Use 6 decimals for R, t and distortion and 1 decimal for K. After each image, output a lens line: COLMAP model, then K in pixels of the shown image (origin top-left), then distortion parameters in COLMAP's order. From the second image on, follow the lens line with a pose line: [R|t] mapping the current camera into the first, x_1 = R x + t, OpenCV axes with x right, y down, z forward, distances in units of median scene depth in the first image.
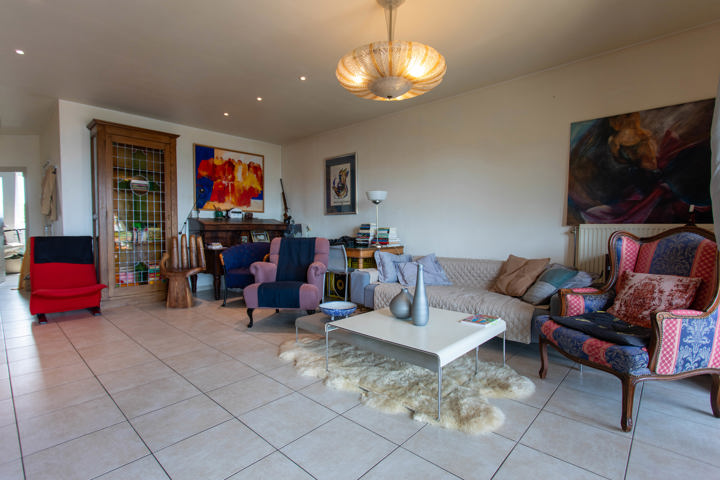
lens RADIAL K [[342.1, 0, 361.2], [0, 342.1, 239.0], [0, 0, 1]] dist [-0.002107, -0.000214]
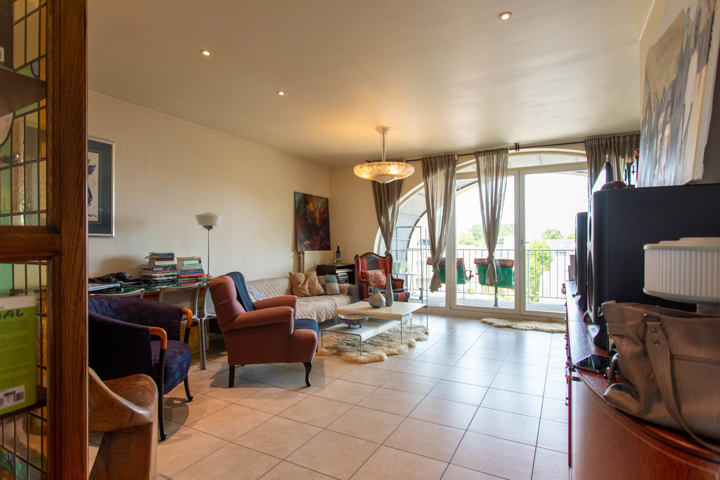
lens RADIAL K [[389.1, 0, 359.8], [0, 389.1, 242.9], [0, 0, 1]] dist [0.001919, 0.000124]
pose [[-0.258524, -0.004257, 0.965995, -1.324912], [0.020399, 0.999743, 0.009865, -0.094717], [-0.965789, 0.022256, -0.258371, 1.179076]]
